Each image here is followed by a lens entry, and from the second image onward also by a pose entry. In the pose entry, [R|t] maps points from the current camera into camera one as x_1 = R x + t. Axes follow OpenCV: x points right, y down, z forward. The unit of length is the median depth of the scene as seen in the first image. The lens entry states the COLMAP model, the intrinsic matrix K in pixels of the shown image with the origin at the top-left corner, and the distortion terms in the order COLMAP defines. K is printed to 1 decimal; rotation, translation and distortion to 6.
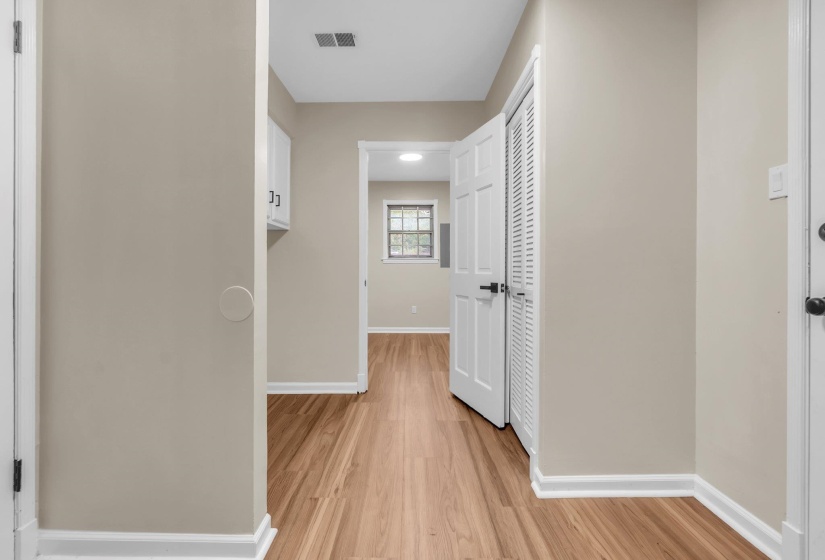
lens RADIAL K [[363.1, 0, 411.7], [0, 363.1, 277.7], [0, 0, 1]] dist [-0.007649, -0.000919]
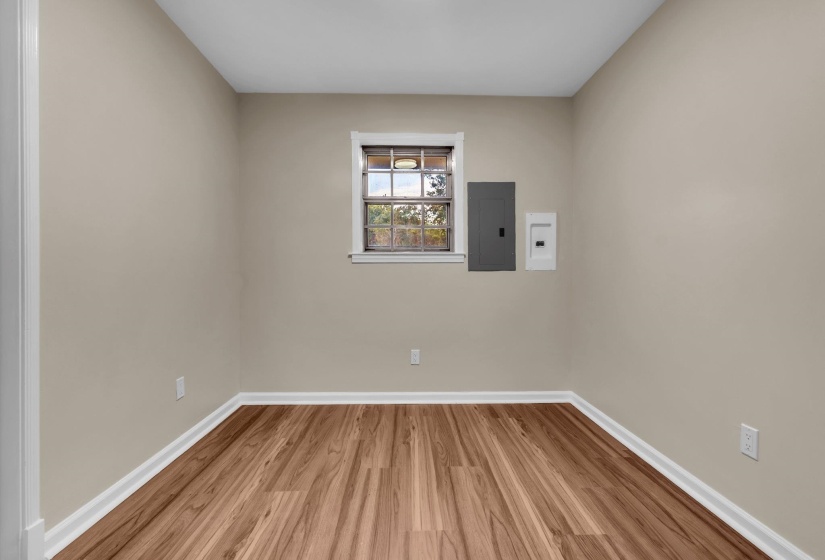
lens RADIAL K [[363.1, 0, 413.2], [0, 363.1, 276.4], [0, 0, 1]] dist [-0.007649, -0.000919]
pose [[0.999864, -0.003030, 0.016203, -0.003860], [0.003019, 0.999995, 0.000731, -0.020439], [-0.016206, -0.000682, 0.999868, 0.504047]]
